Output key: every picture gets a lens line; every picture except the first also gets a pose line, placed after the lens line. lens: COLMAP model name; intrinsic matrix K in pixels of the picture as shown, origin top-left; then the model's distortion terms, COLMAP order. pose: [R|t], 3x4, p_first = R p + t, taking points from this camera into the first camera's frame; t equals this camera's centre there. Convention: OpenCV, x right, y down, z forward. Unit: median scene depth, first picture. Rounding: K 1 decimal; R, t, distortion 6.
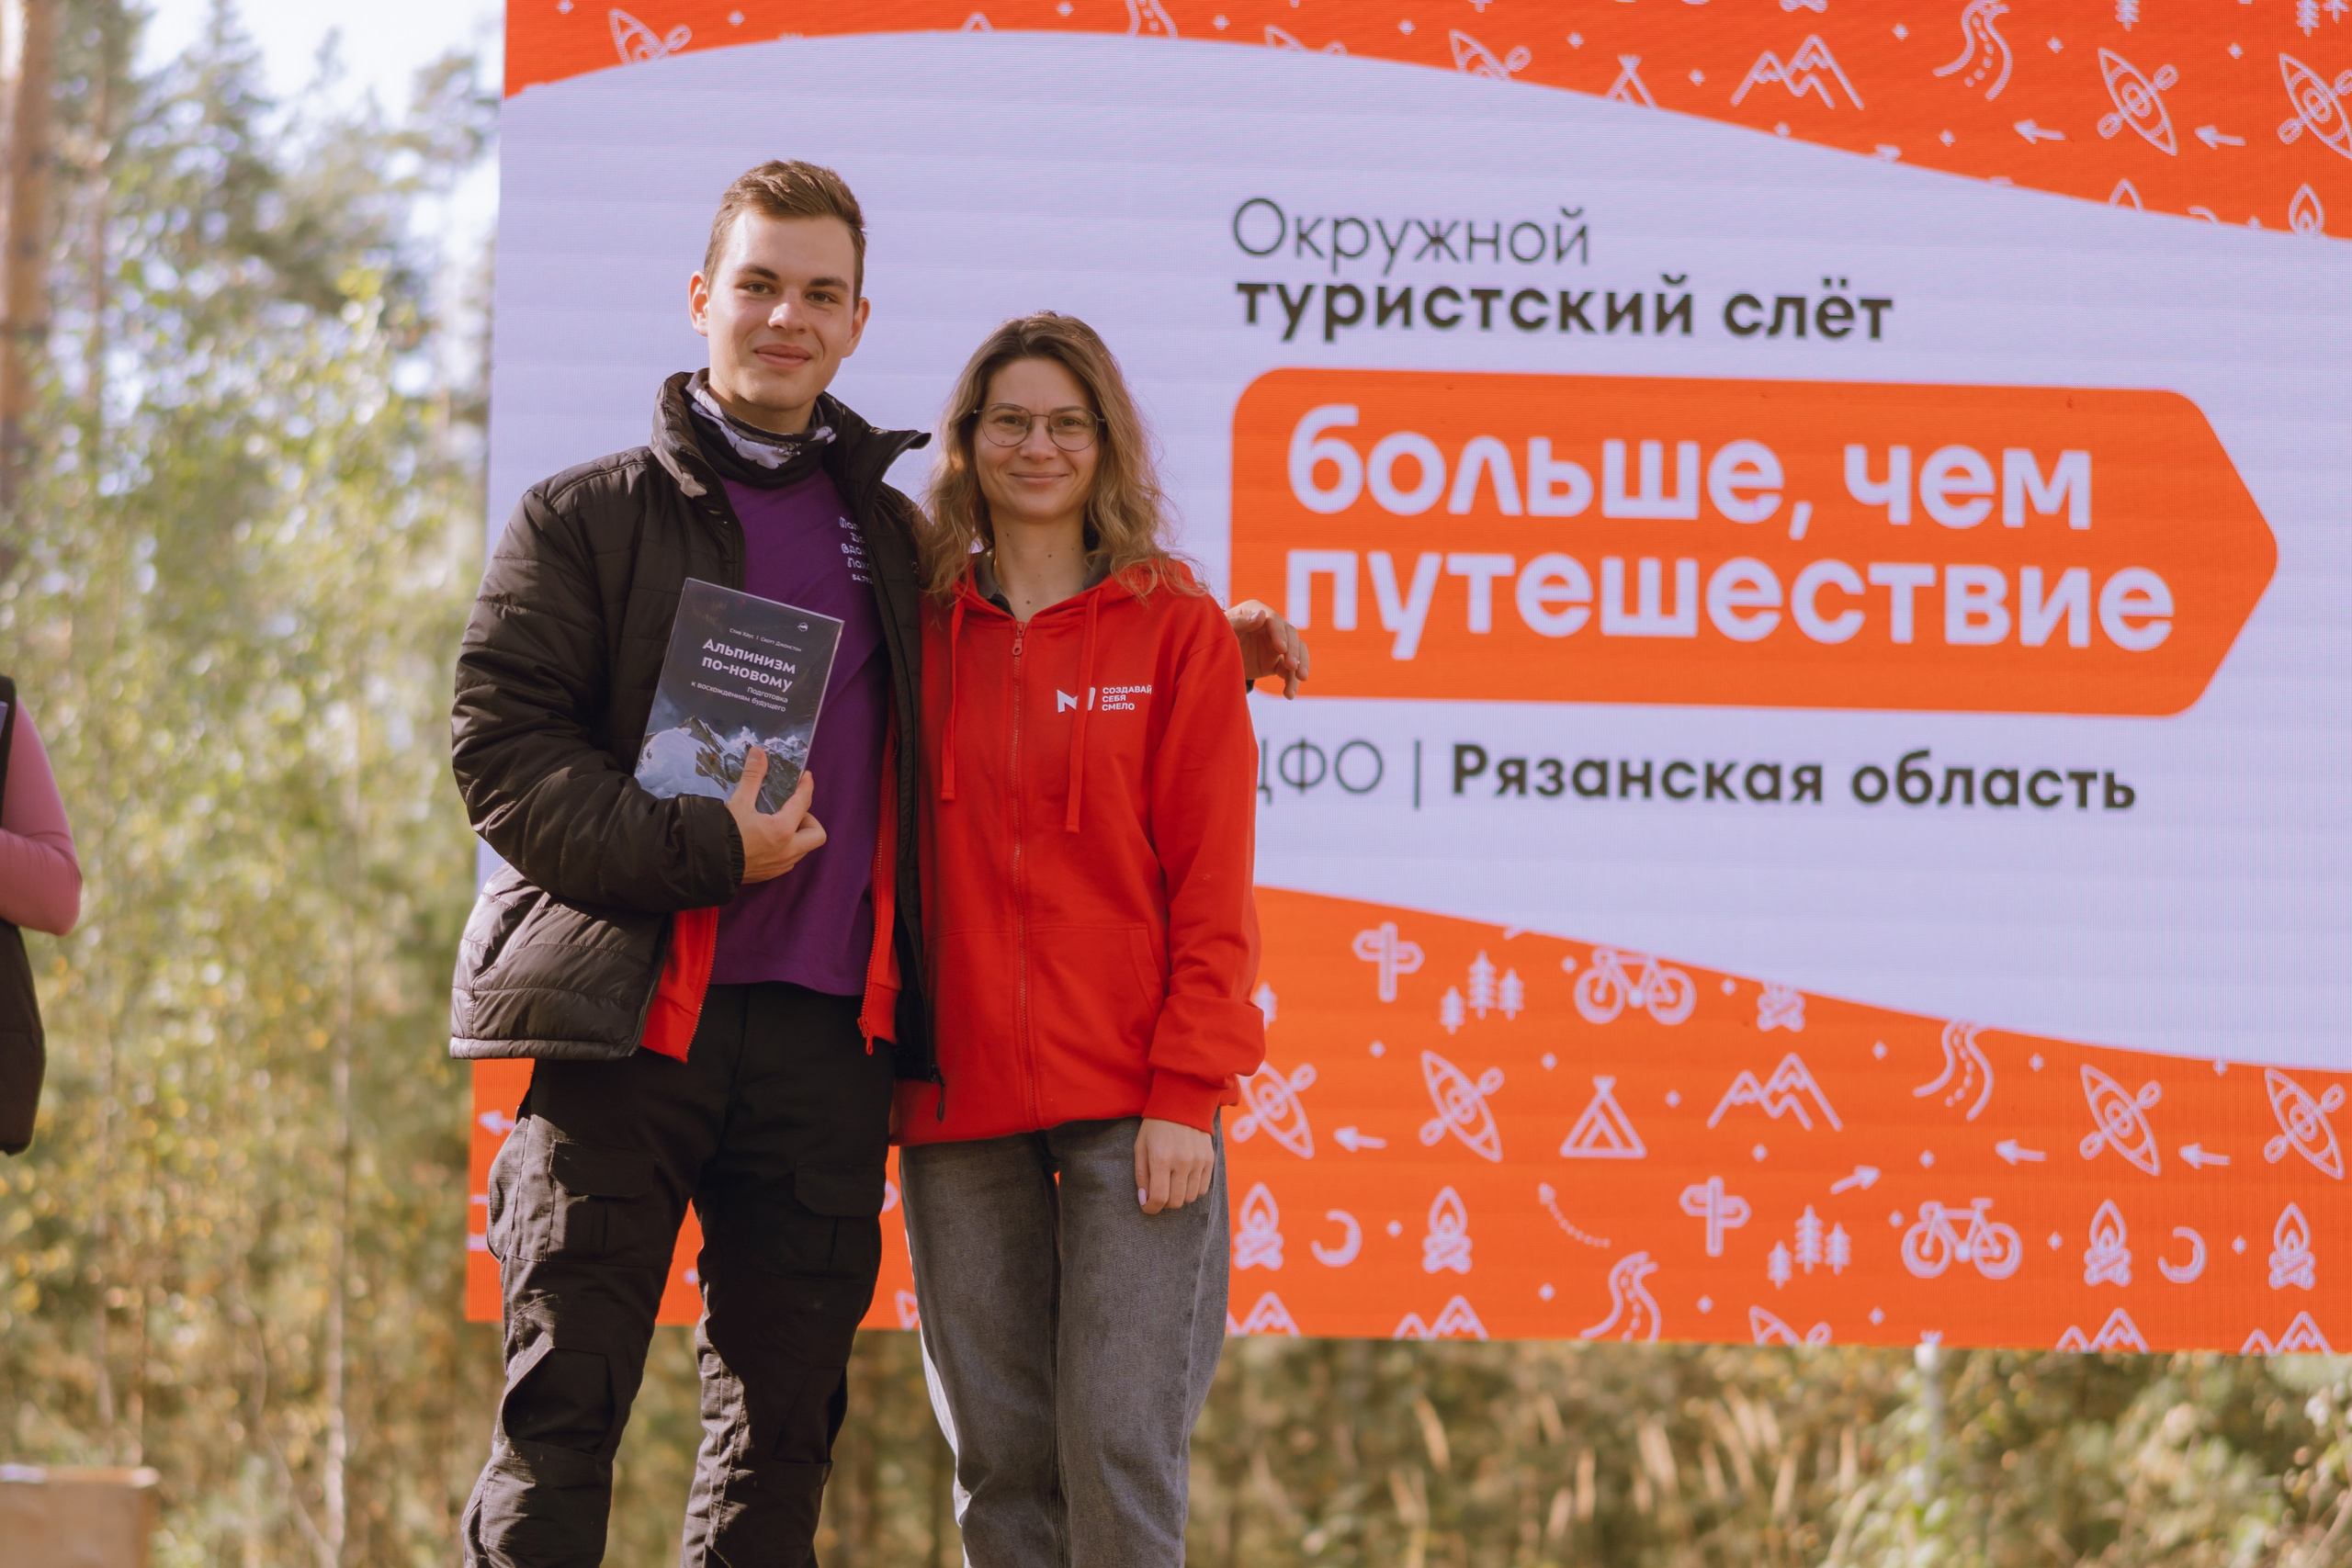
lens RADIAL K [[3642.1, 0, 1172.4], [0, 3642.1, 1061.2], [0, 0, 1]] dist [0.004832, -0.010874]
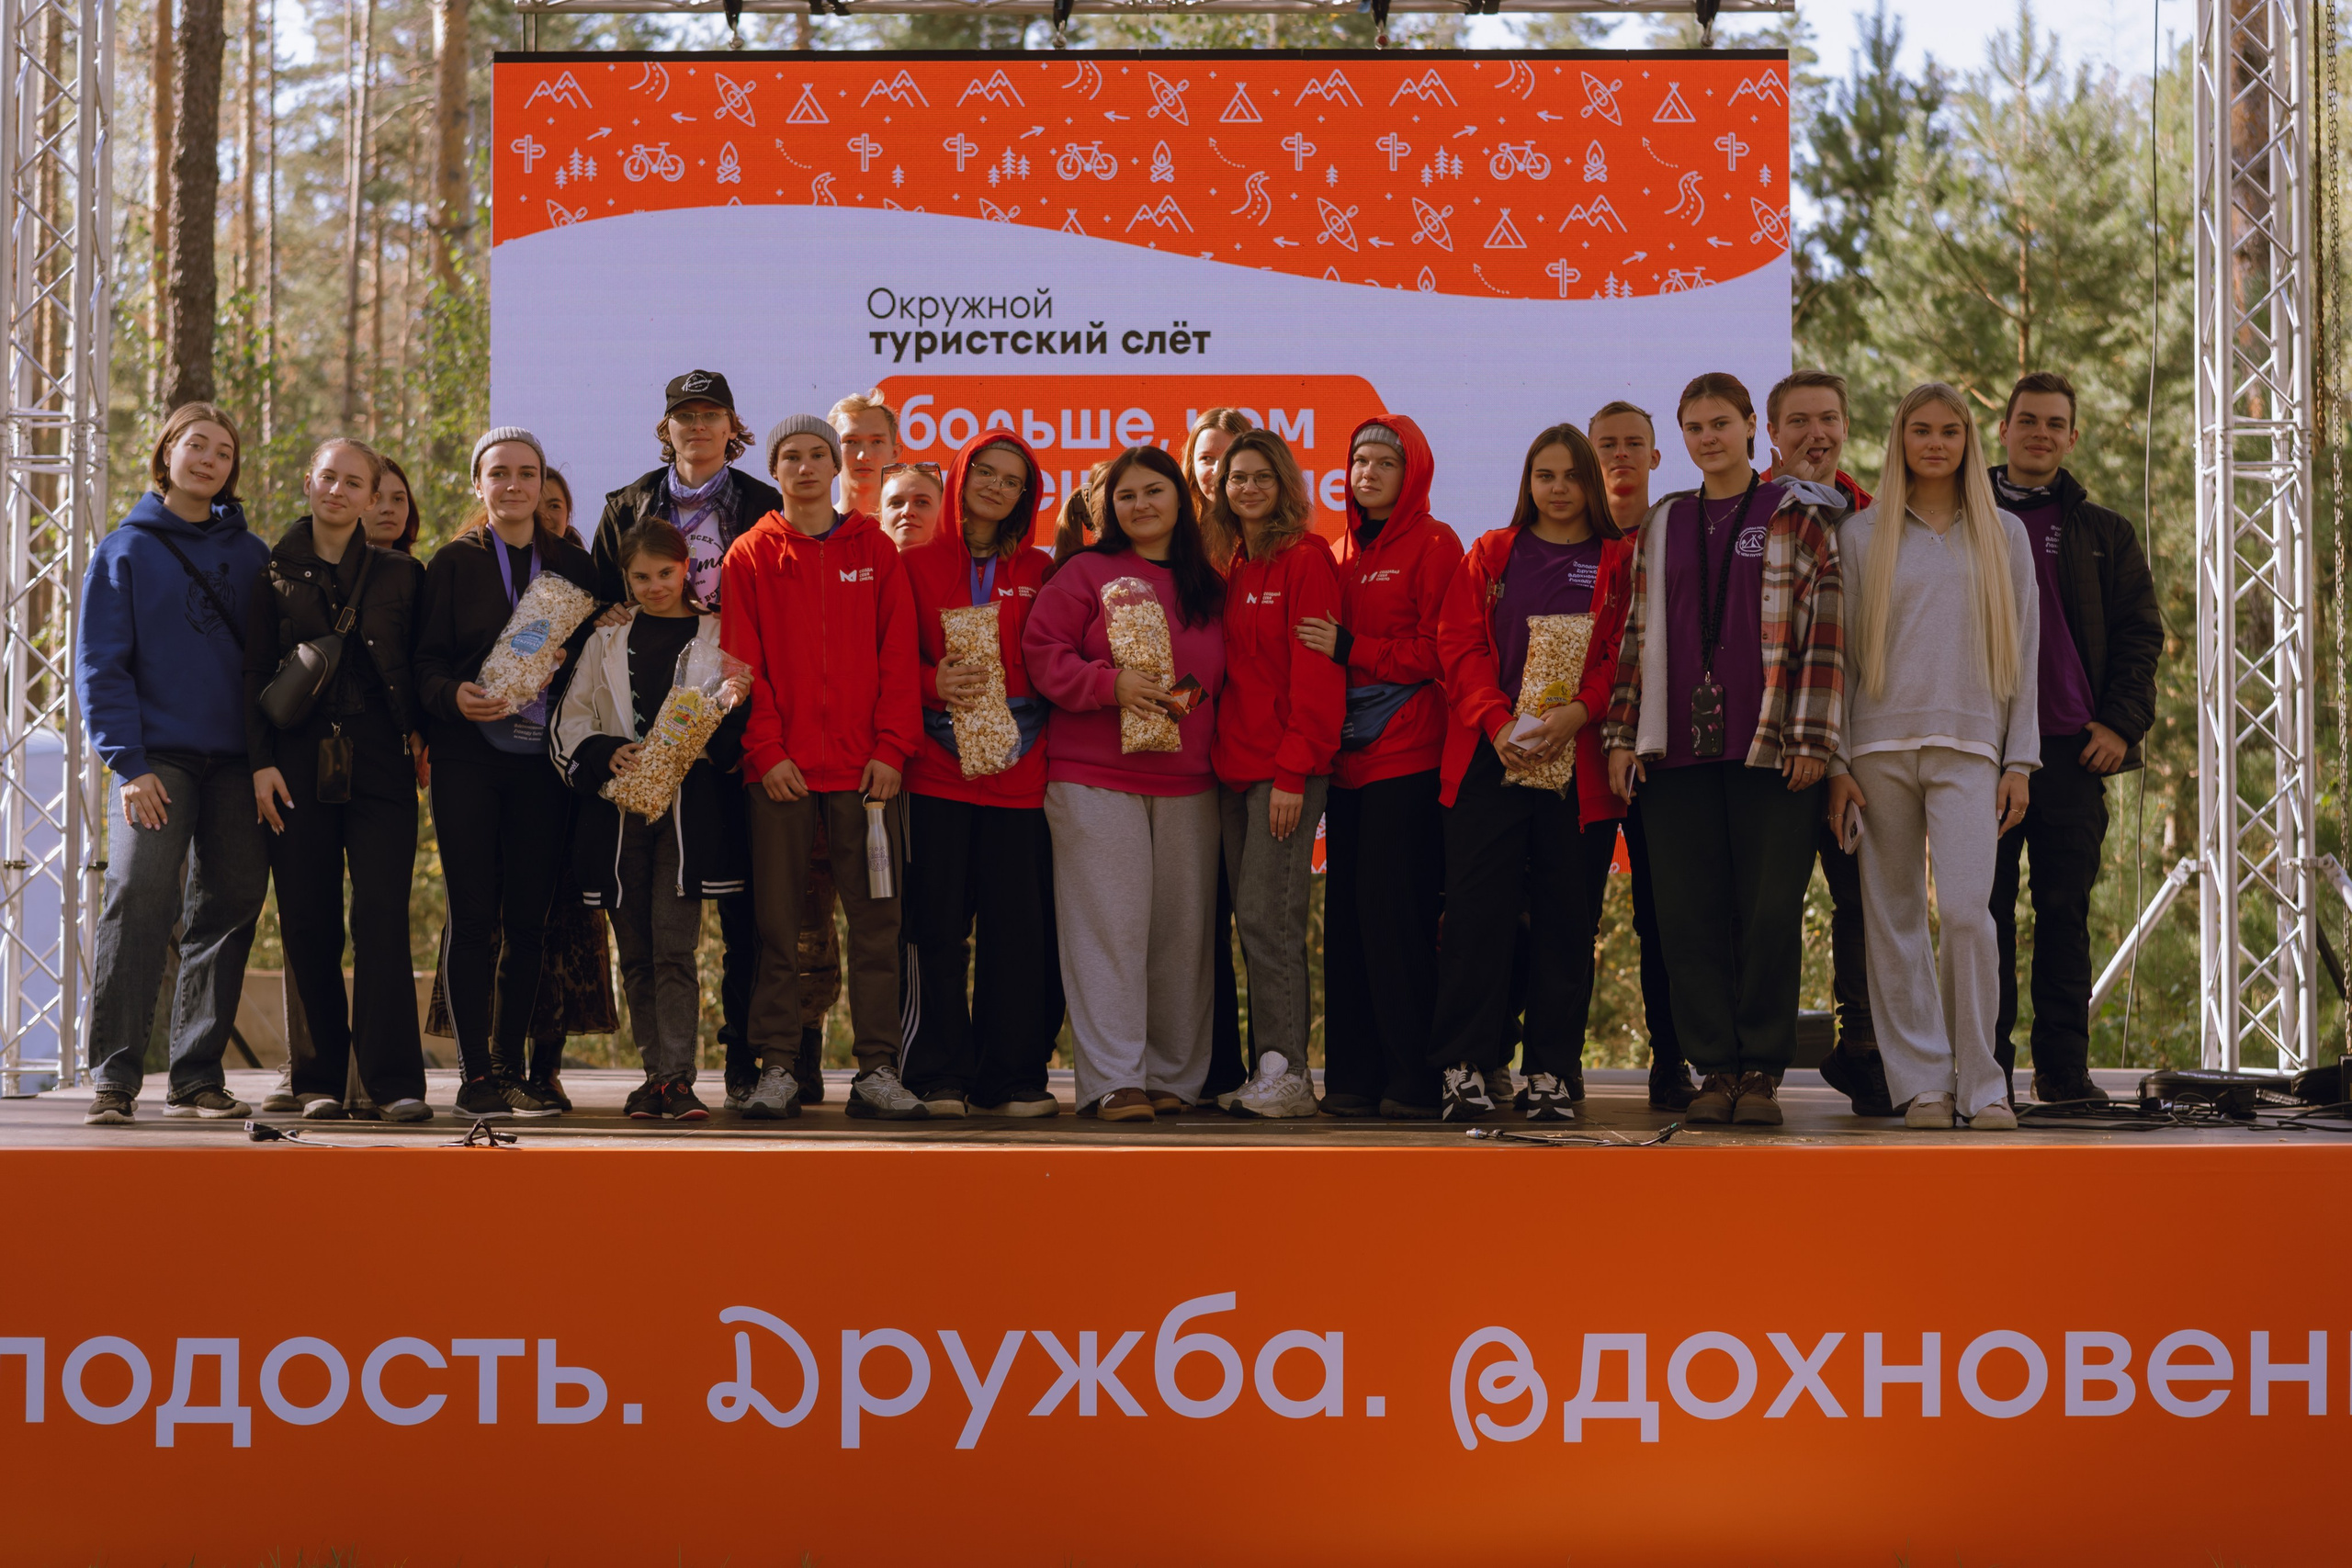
lens RADIAL K [[3770.0, 0, 1215.1], [0, 3770.0, 775.0], [0, 0, 1]] dist [0.008804, -0.056991]
pose [[0.999068, -0.019689, -0.038402, 0.273356], [0.020617, 0.999501, 0.023933, -0.022326], [0.037912, -0.024702, 0.998976, -1.004694]]
